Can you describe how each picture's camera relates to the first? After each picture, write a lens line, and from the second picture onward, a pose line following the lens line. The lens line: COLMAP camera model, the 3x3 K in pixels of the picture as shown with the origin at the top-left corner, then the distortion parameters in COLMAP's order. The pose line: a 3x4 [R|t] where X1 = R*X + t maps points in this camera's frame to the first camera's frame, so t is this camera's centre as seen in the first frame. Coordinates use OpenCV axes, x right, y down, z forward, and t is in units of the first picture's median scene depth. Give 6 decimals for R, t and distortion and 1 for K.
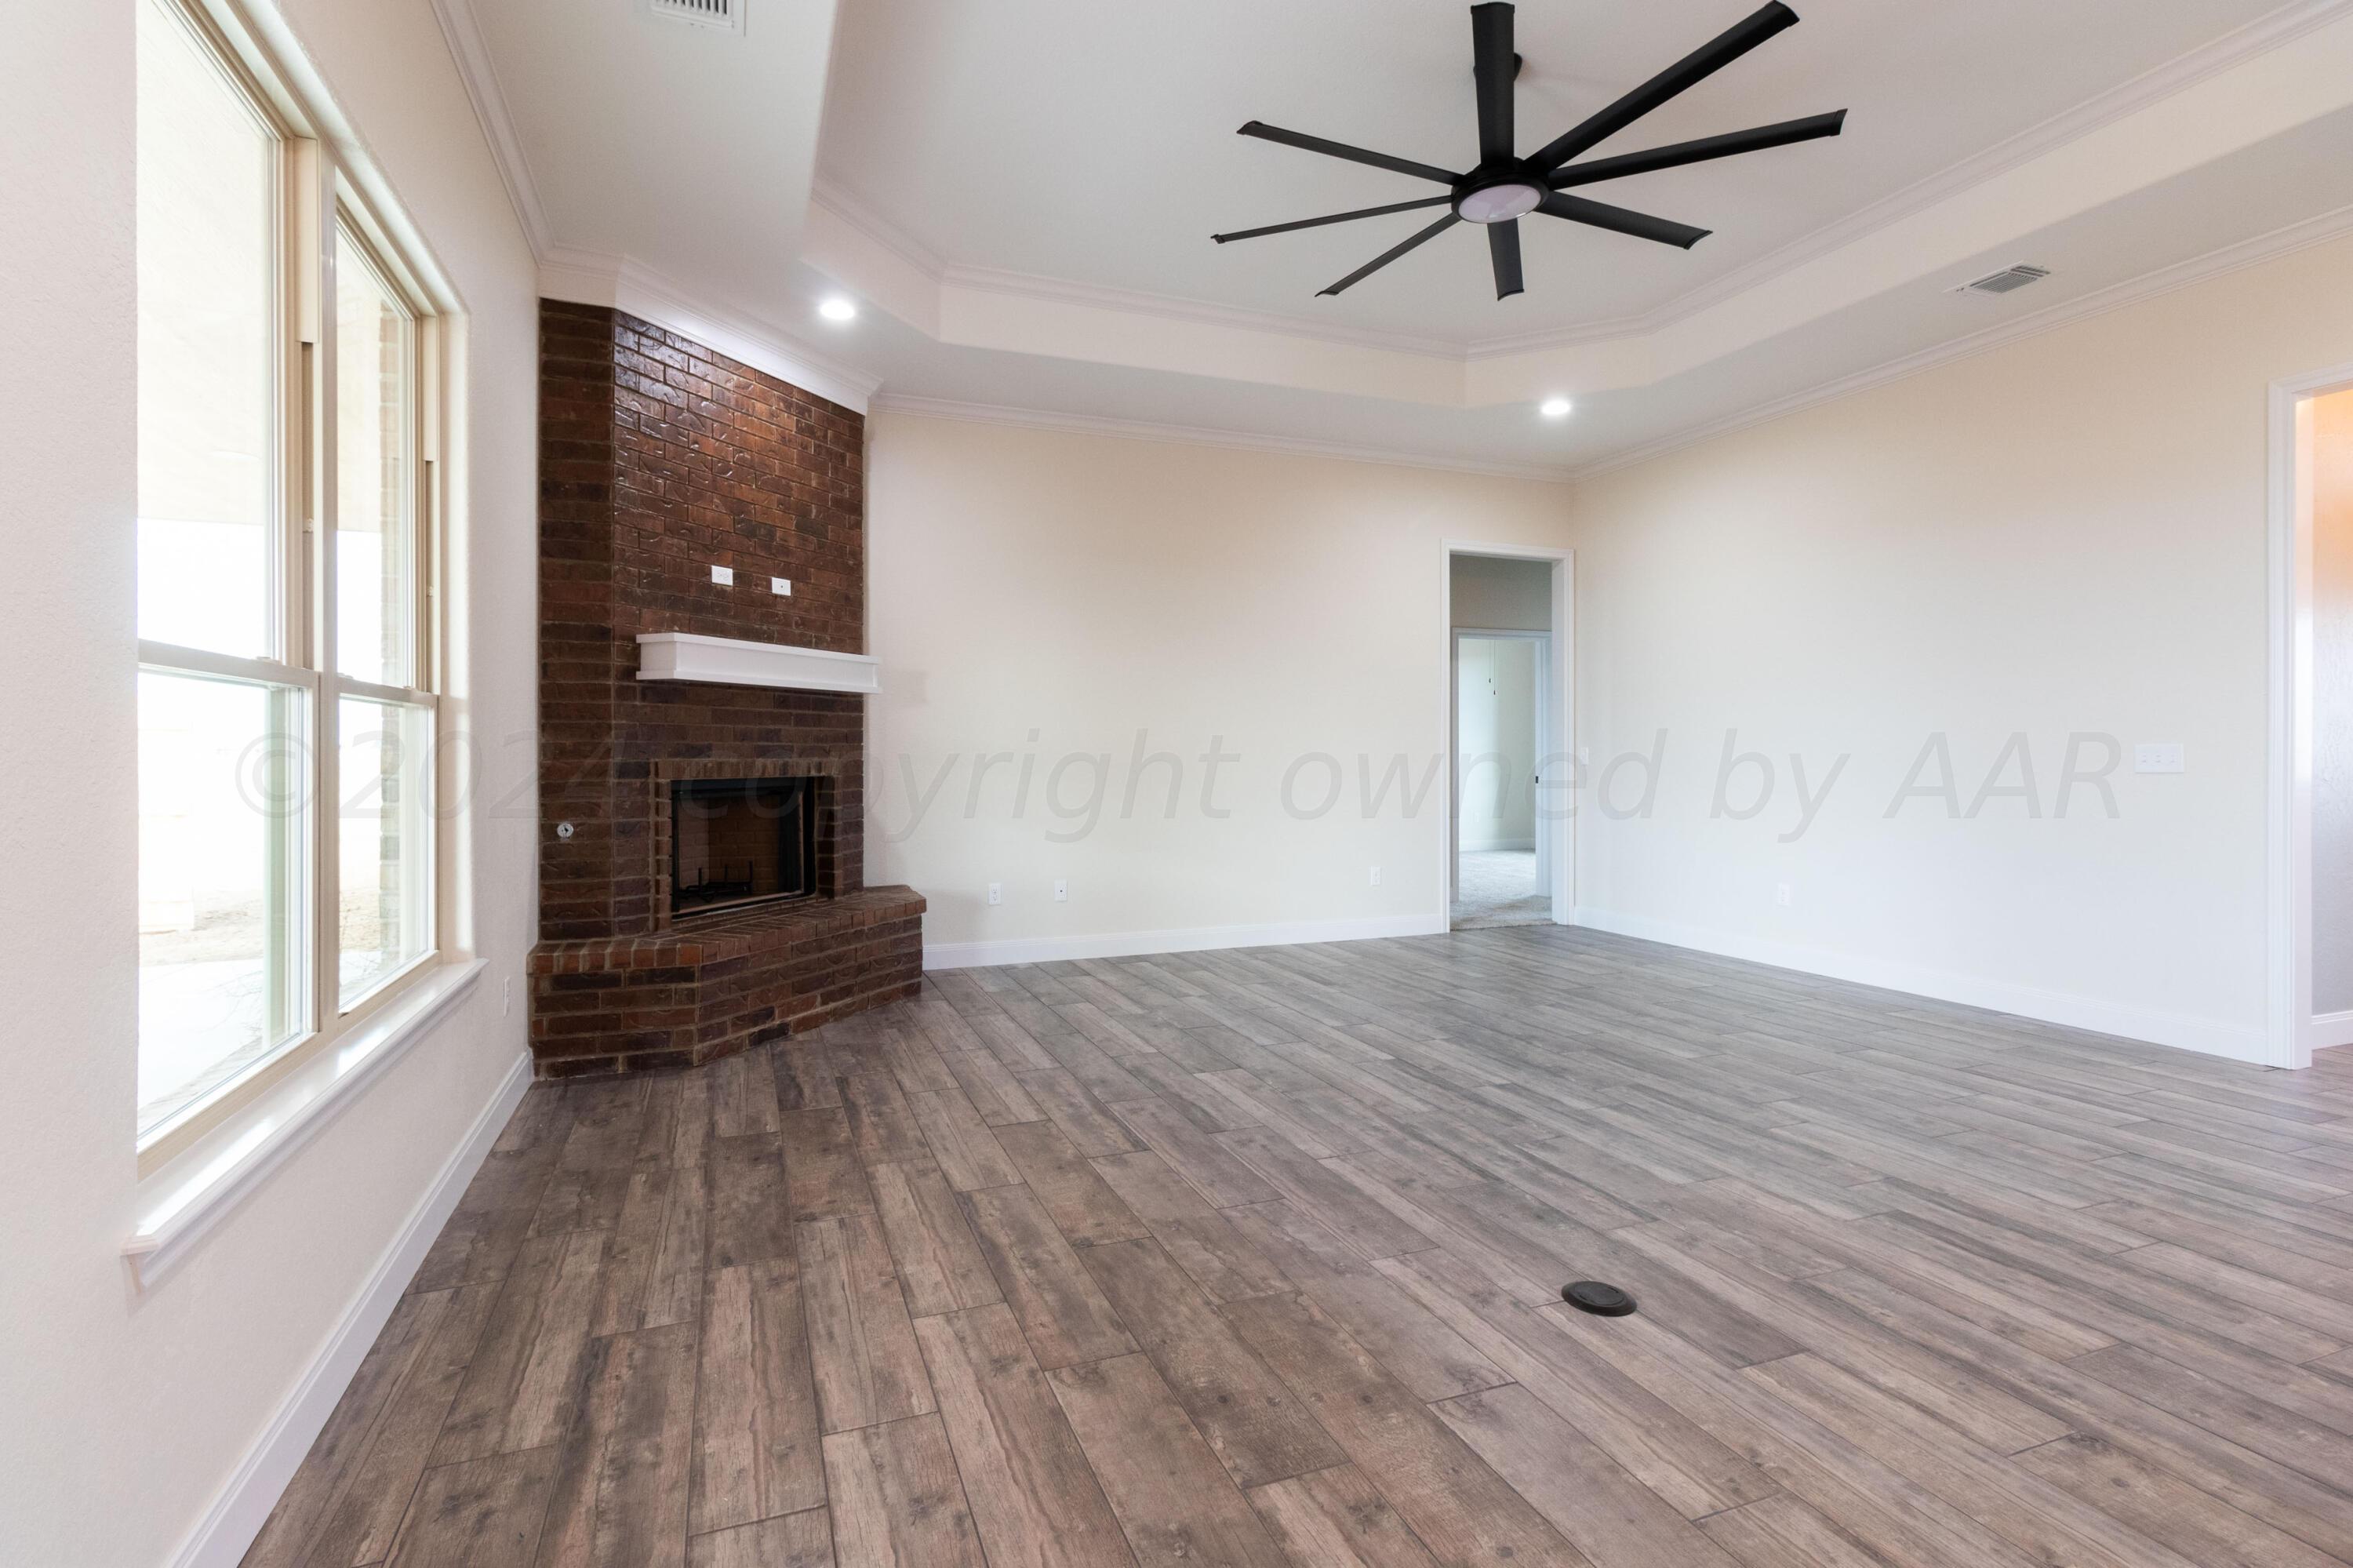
lens RADIAL K [[1102.3, 0, 1131.8], [0, 1102.3, 751.5], [0, 0, 1]] dist [0.001157, 0.001351]
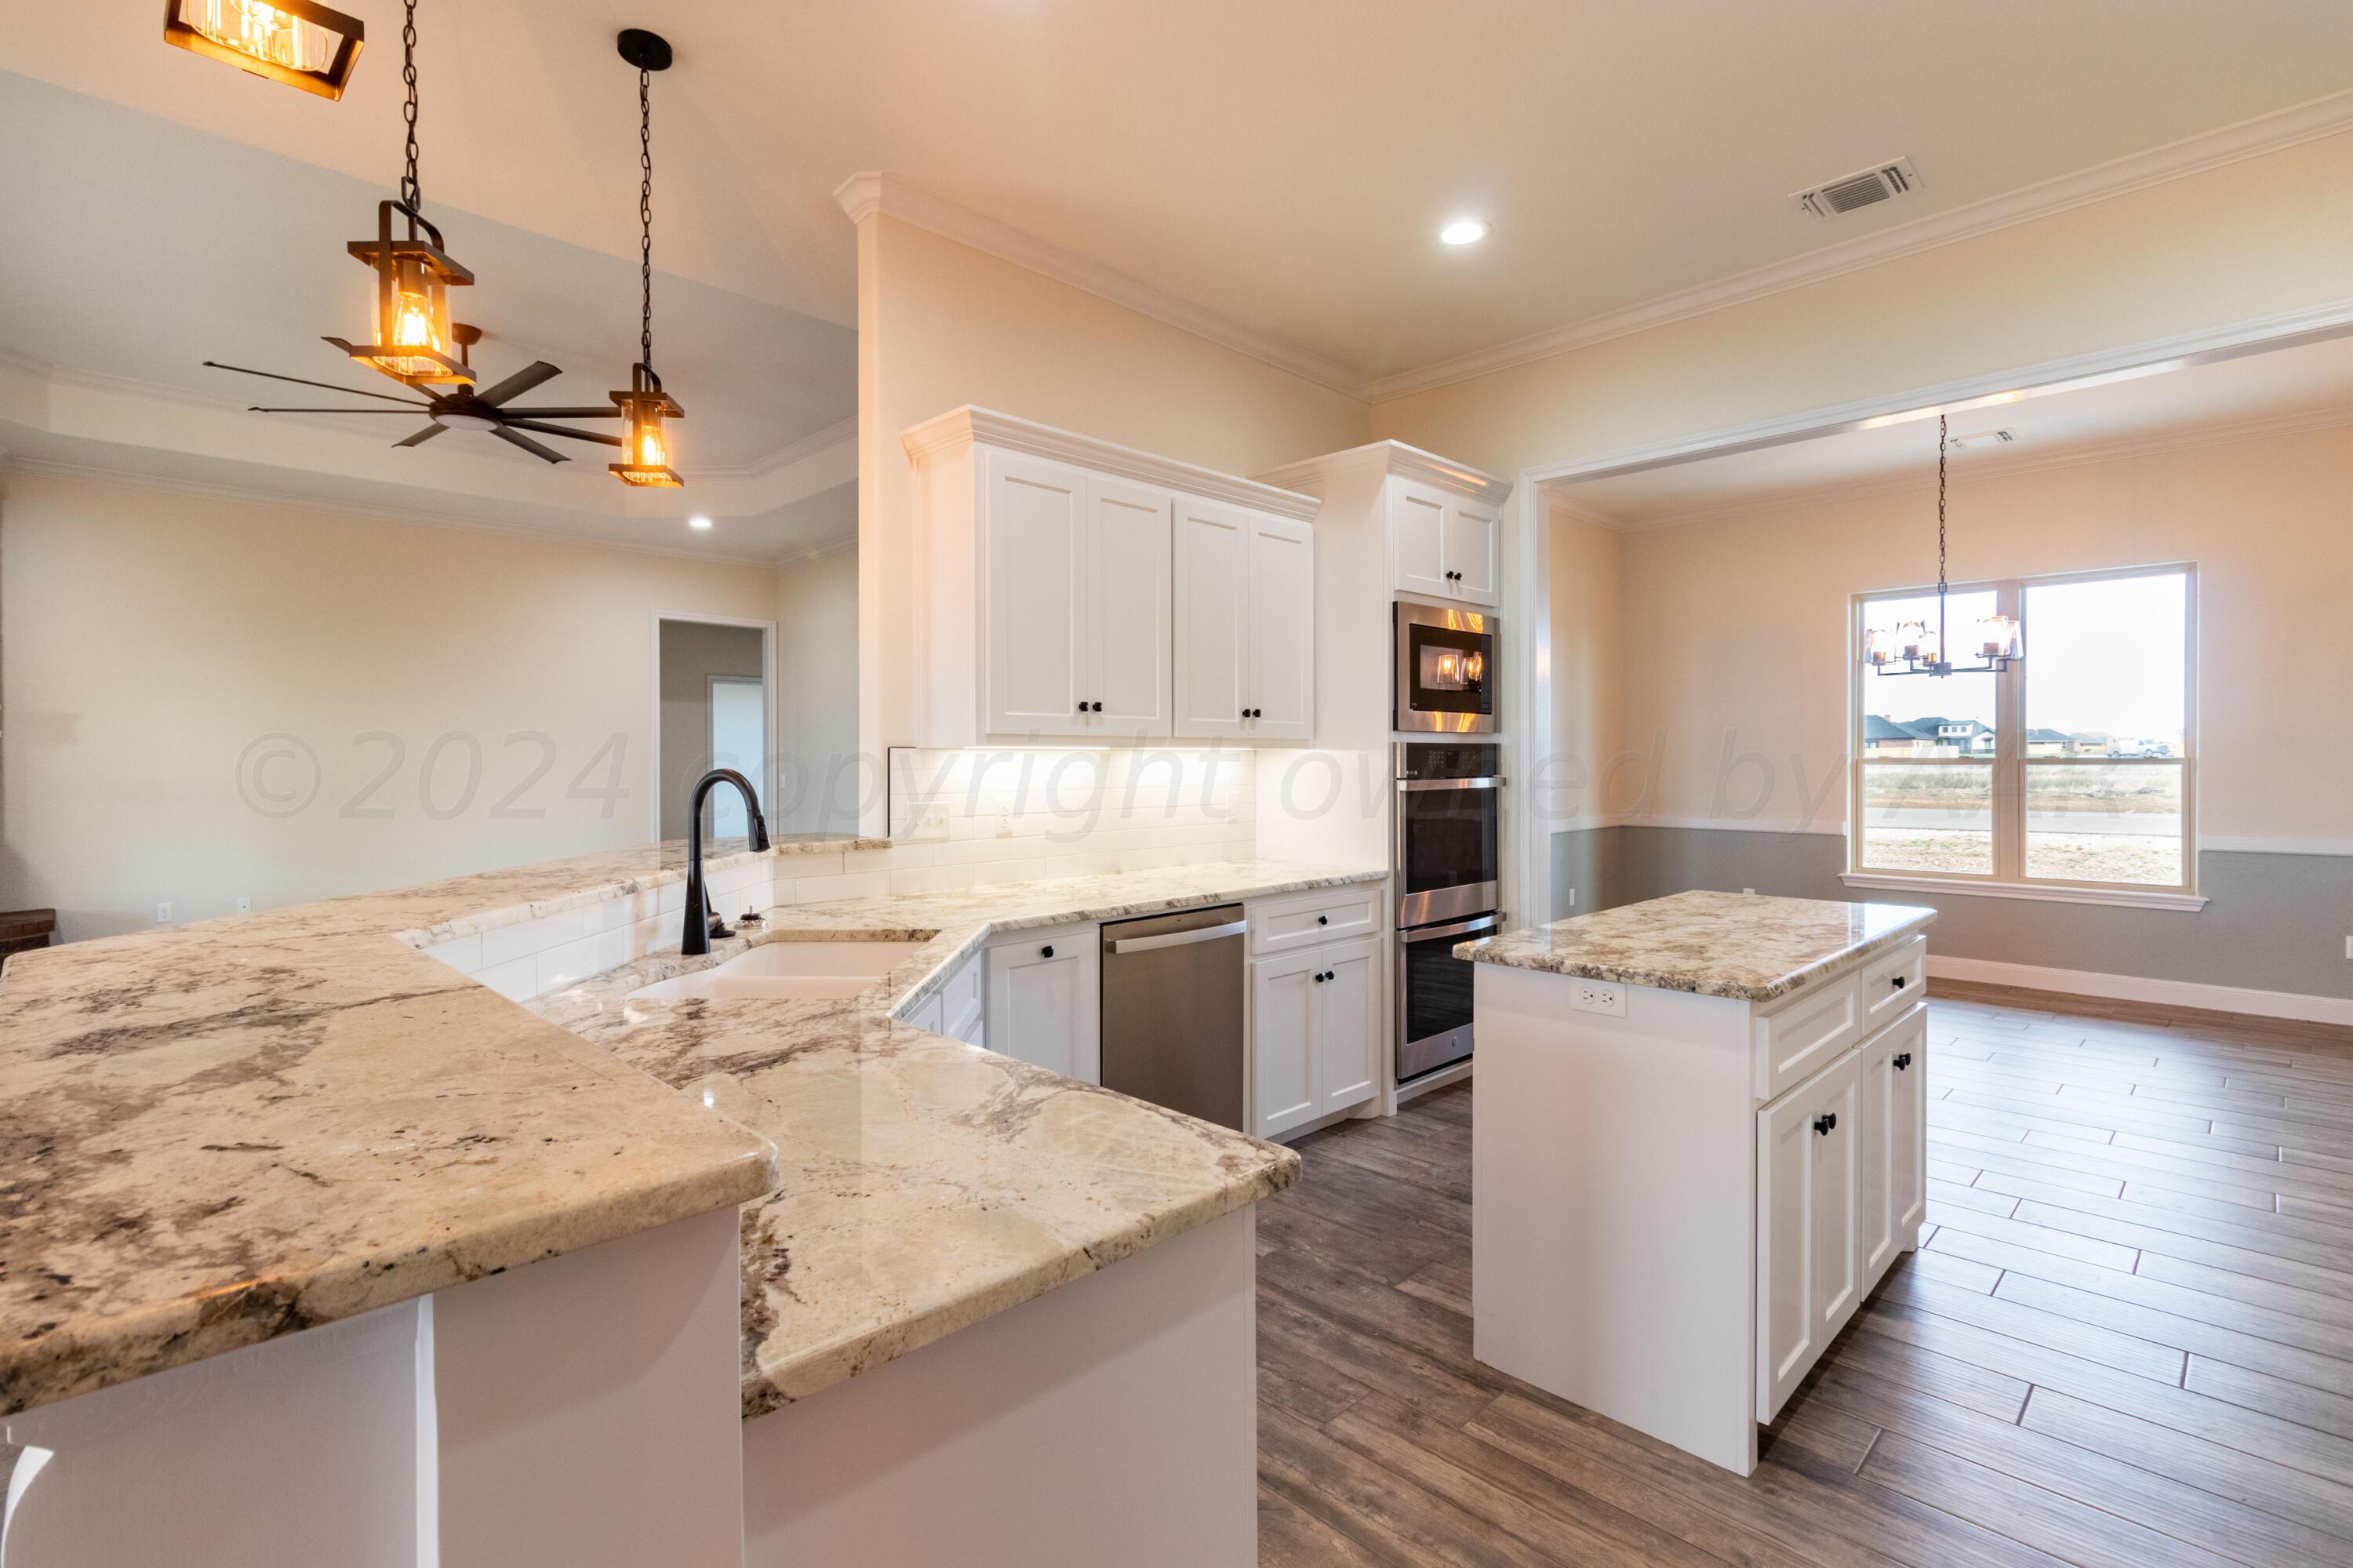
lens RADIAL K [[1102.3, 0, 1132.8], [0, 1102.3, 772.0], [0, 0, 1]] dist [0.001157, 0.001351]
pose [[0.917403, -0.005278, 0.397925, 0.540809], [0.001700, 0.999955, 0.009343, -0.038943], [-0.397956, -0.007895, 0.917370, -0.688701]]
